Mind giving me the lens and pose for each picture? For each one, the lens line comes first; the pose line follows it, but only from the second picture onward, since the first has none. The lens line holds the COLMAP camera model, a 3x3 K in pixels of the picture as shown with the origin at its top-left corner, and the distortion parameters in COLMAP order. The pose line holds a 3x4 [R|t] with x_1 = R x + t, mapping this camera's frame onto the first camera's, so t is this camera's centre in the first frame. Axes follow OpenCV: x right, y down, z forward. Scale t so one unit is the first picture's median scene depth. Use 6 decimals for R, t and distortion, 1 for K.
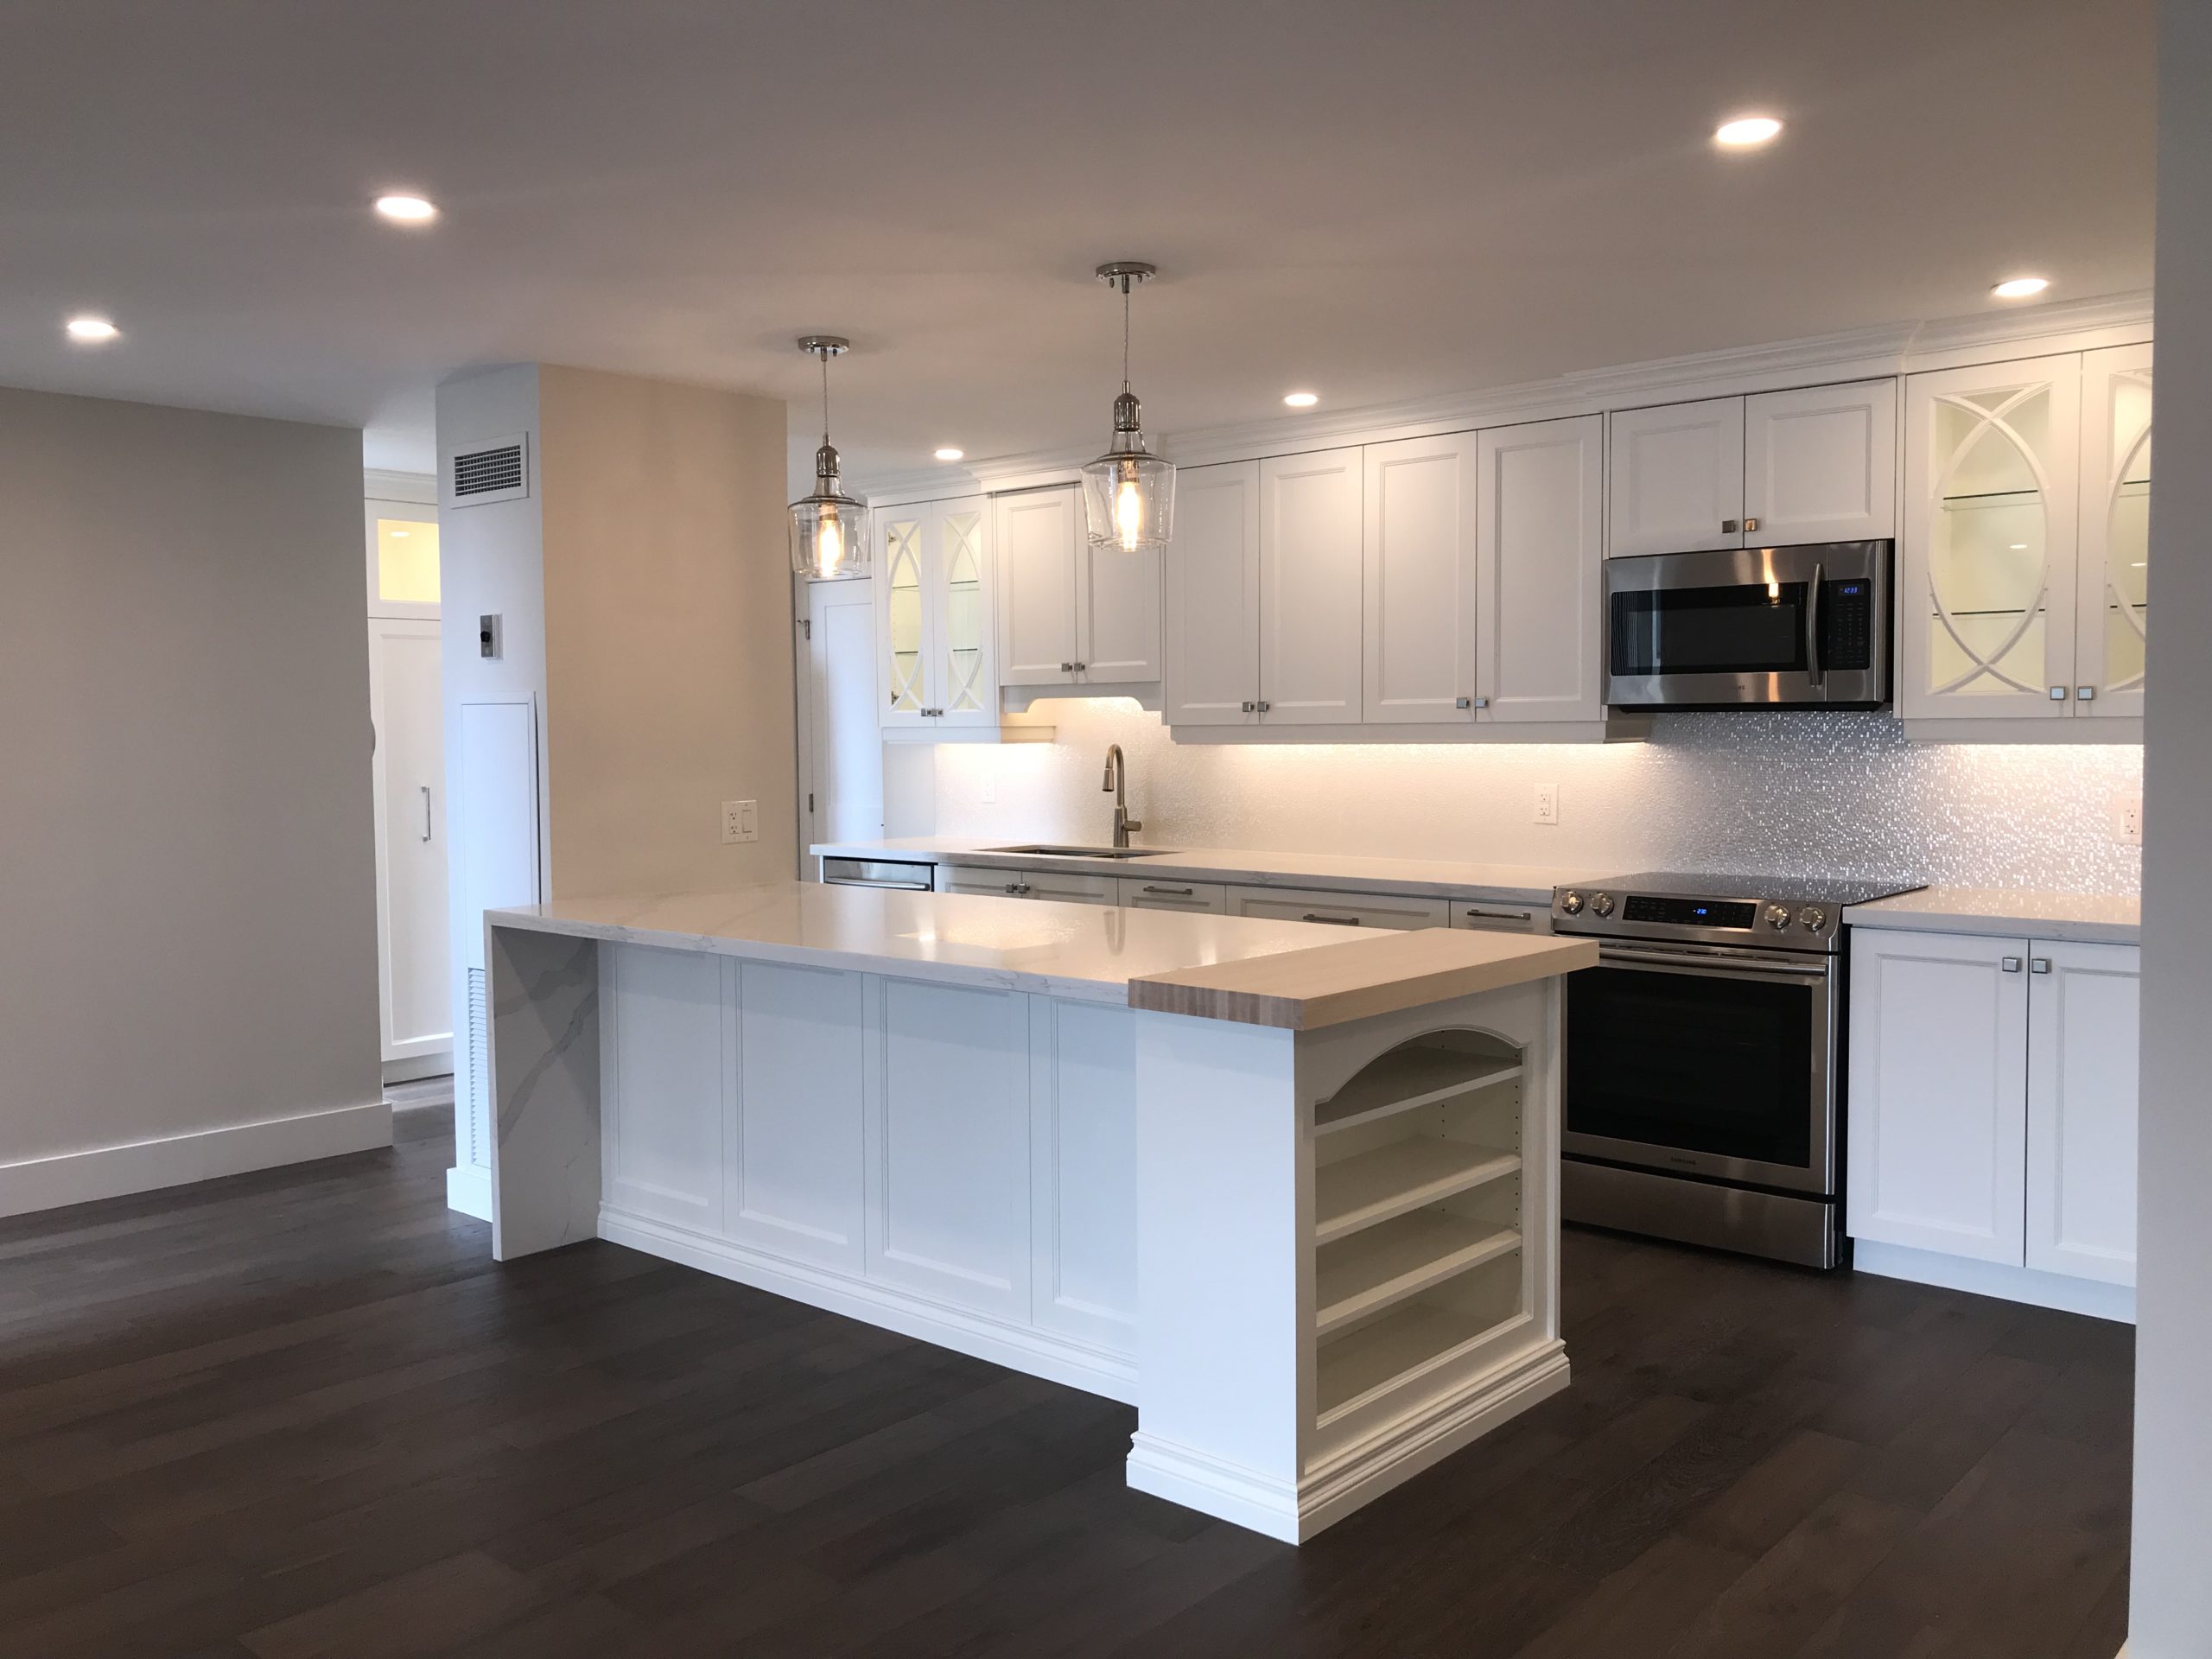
lens RADIAL K [[1830.6, 0, 1106.0], [0, 1830.6, 829.5], [0, 0, 1]] dist [0.061693, -0.113704]
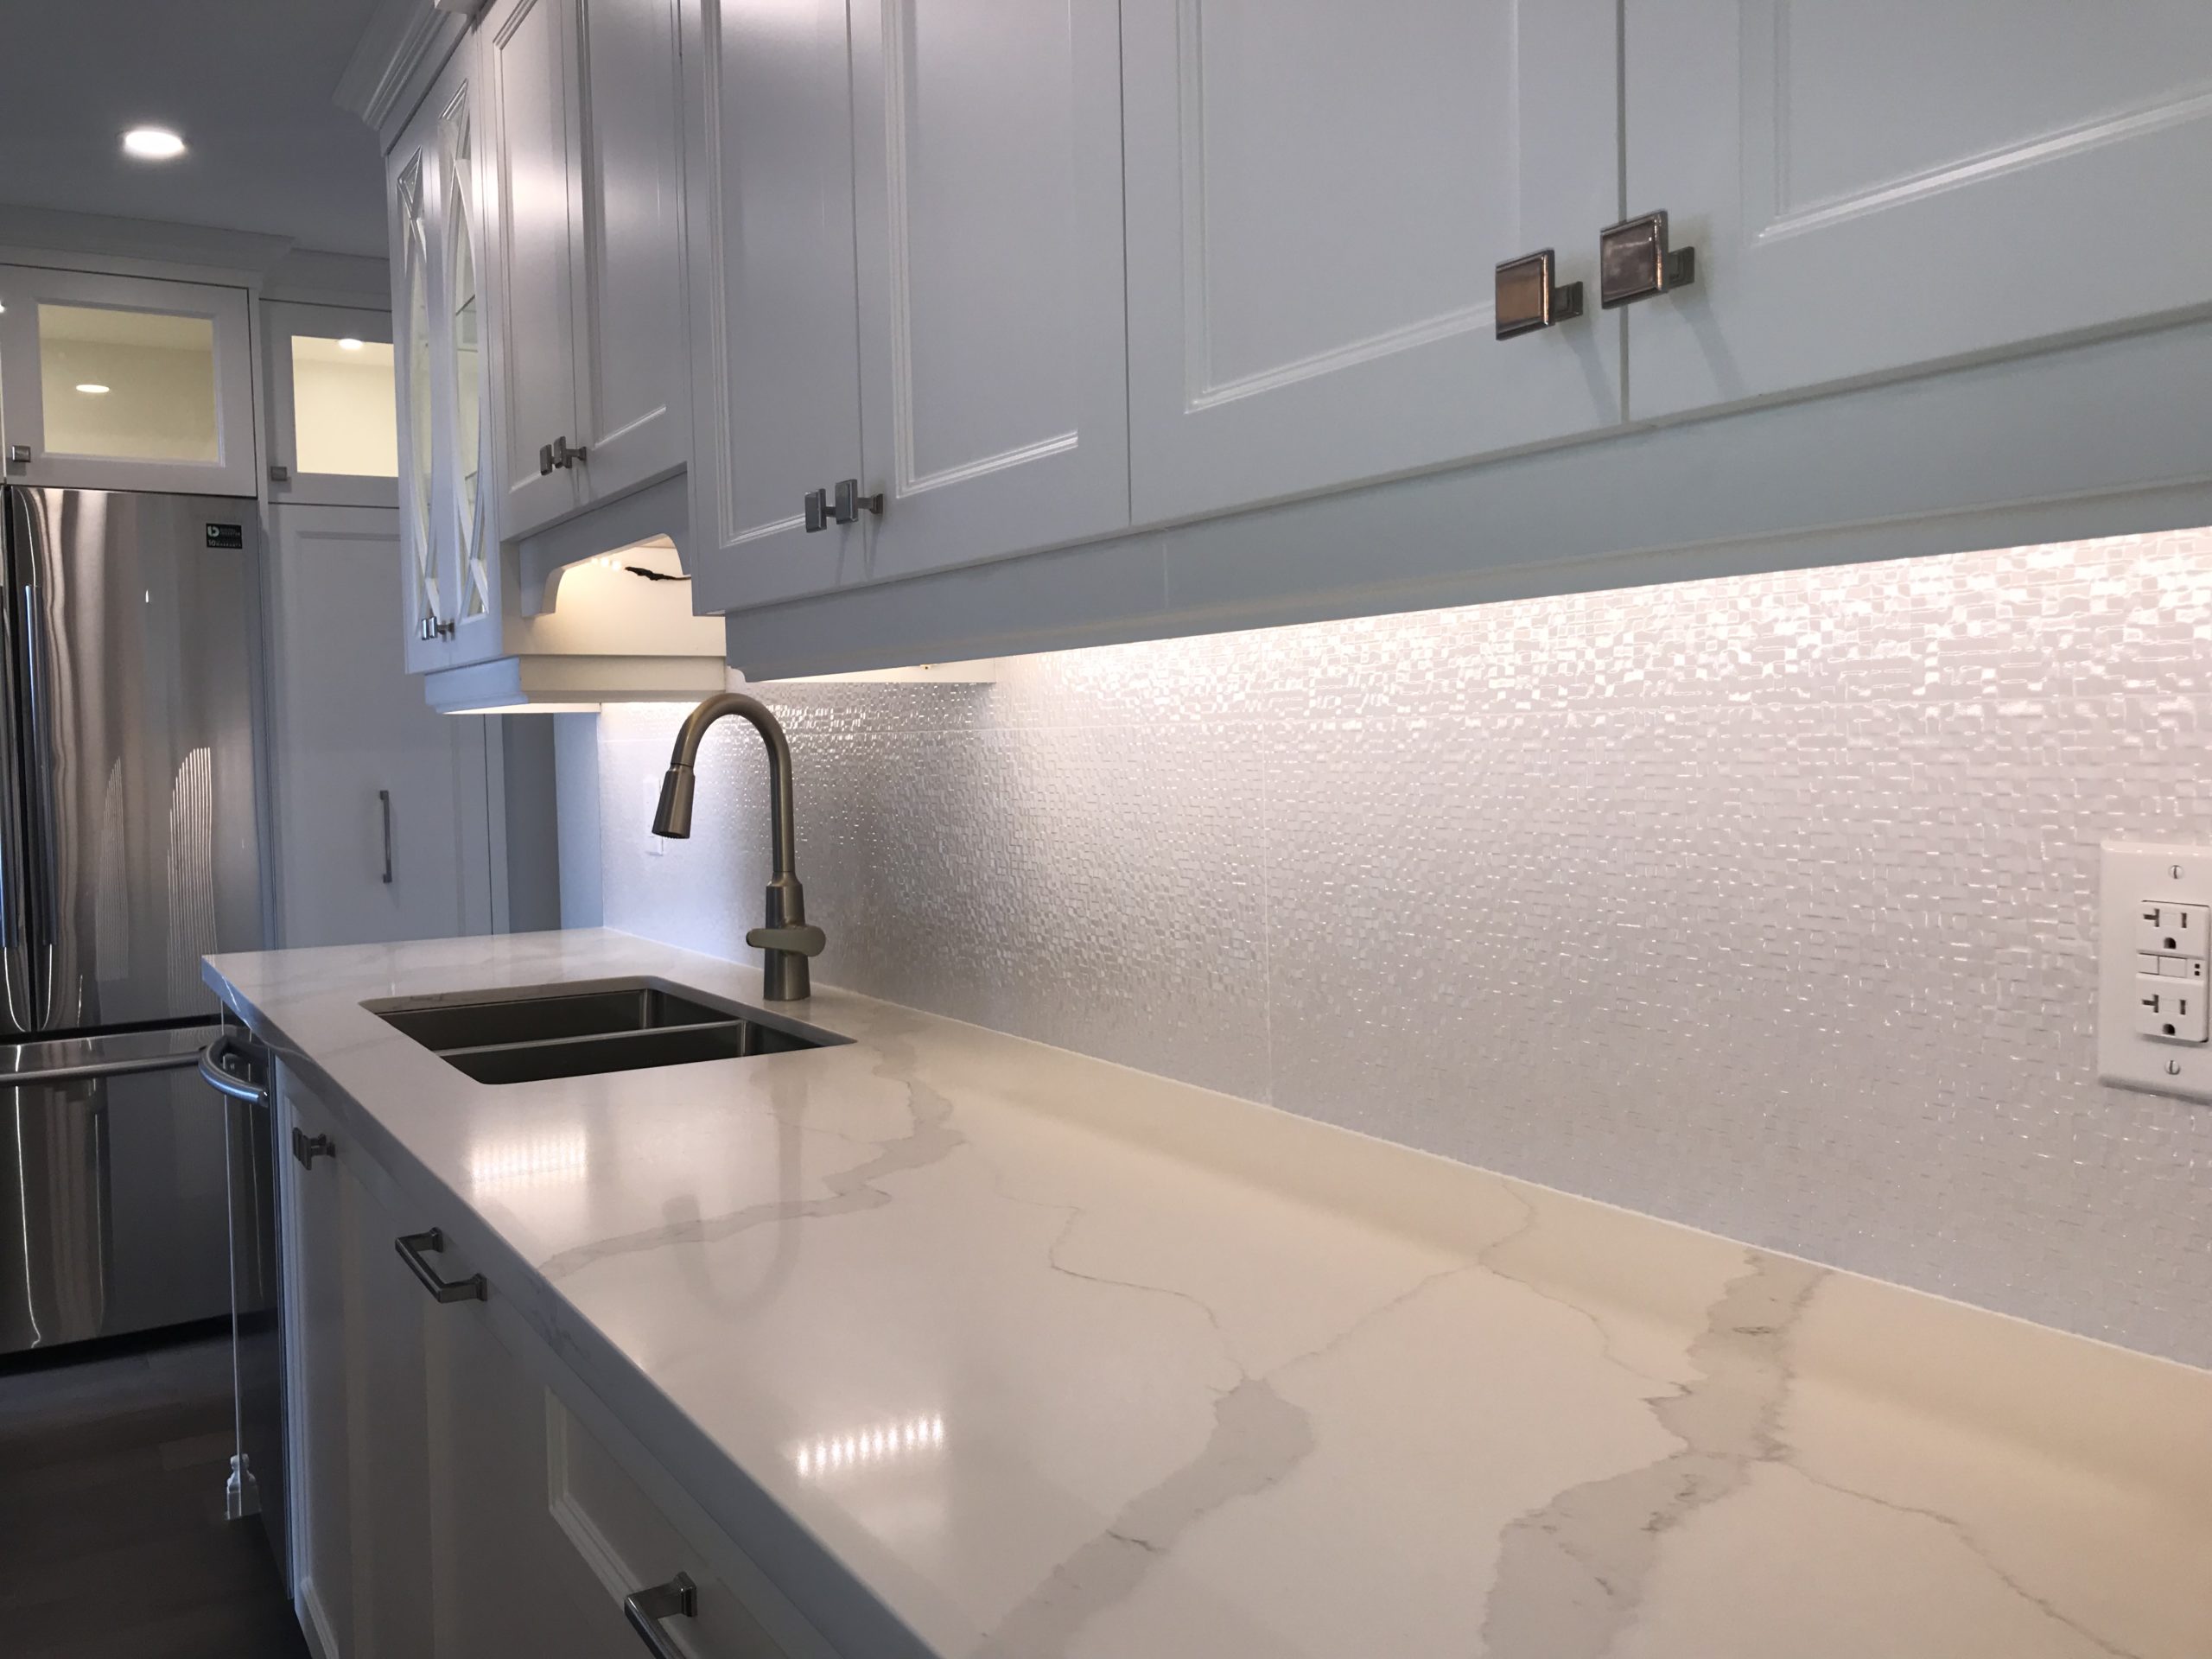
lens RADIAL K [[1794.4, 0, 1107.9], [0, 1794.4, 821.9], [0, 0, 1]] dist [0.049116, -0.061166]
pose [[0.951233, 0.002577, -0.308461, 0.230476], [-0.004048, 0.999983, -0.004130, -0.029753], [0.308445, 0.005177, 0.951228, 0.950461]]
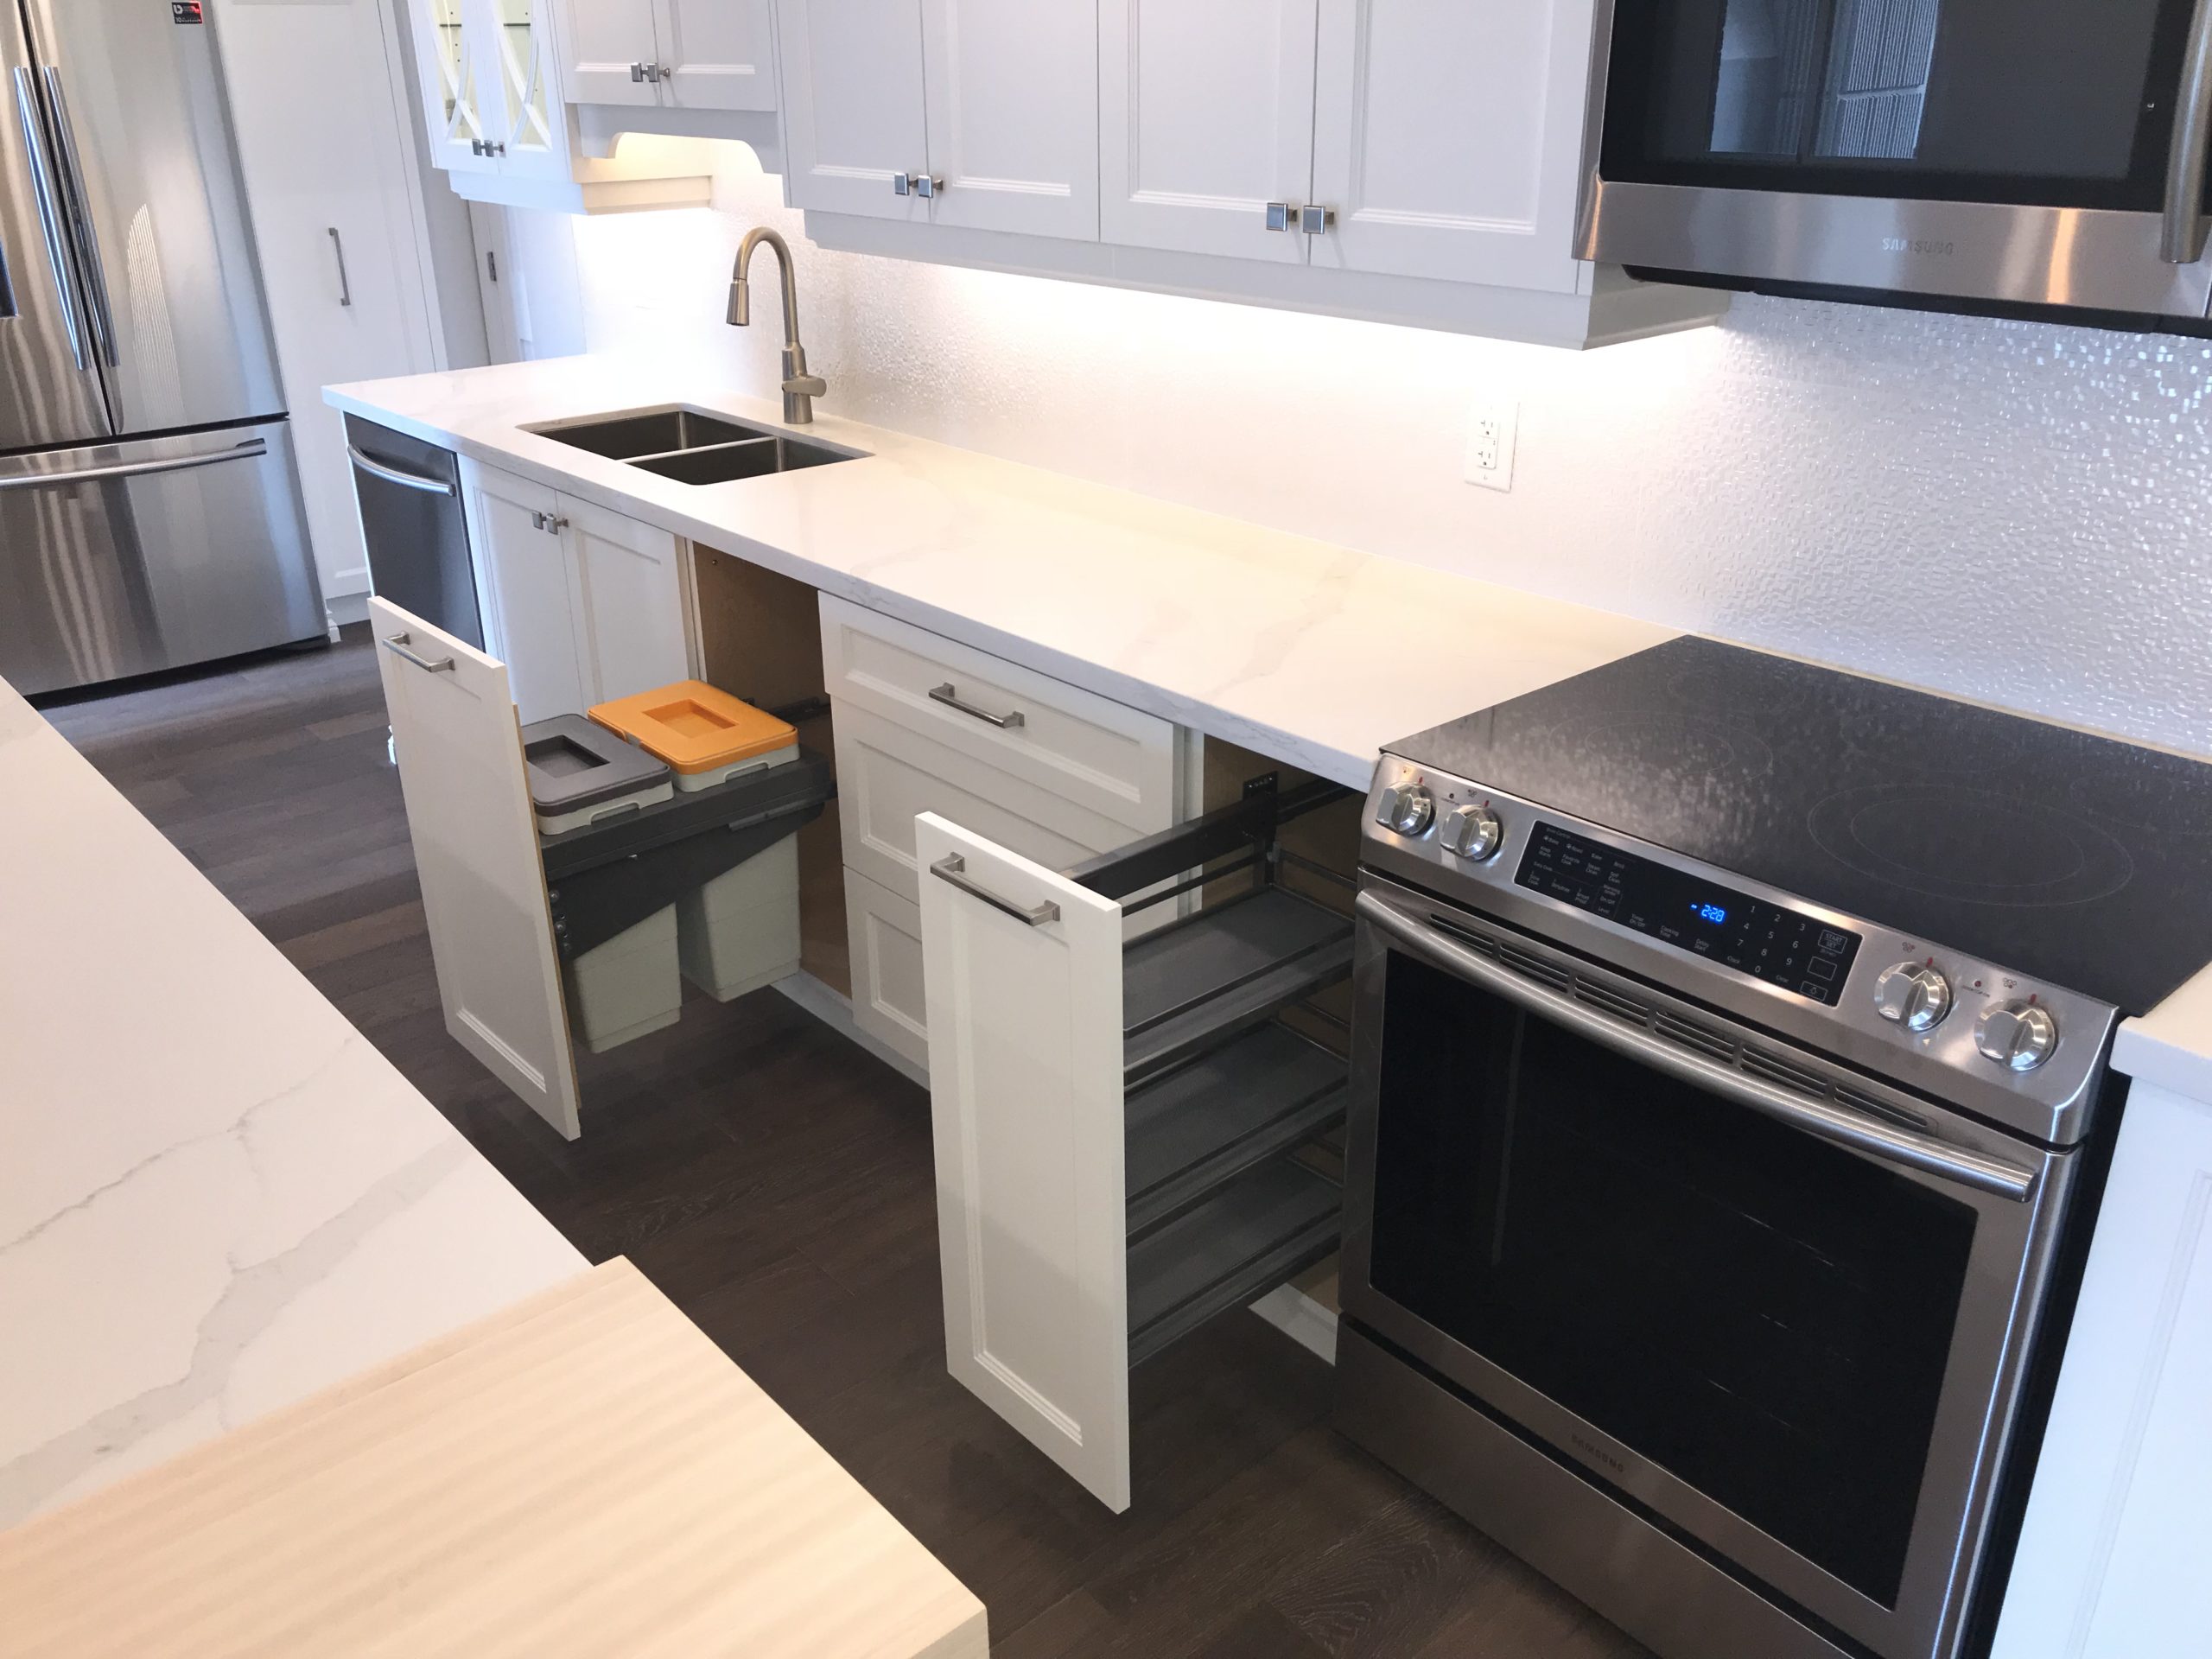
lens RADIAL K [[1791.5, 0, 1116.4], [0, 1791.5, 814.5], [0, 0, 1]] dist [0.047239, -0.051928]
pose [[0.991313, 0.054579, -0.119663, 0.238452], [-0.009986, 0.938440, 0.345299, -0.091864], [0.131142, -0.341105, 0.930833, 0.633048]]
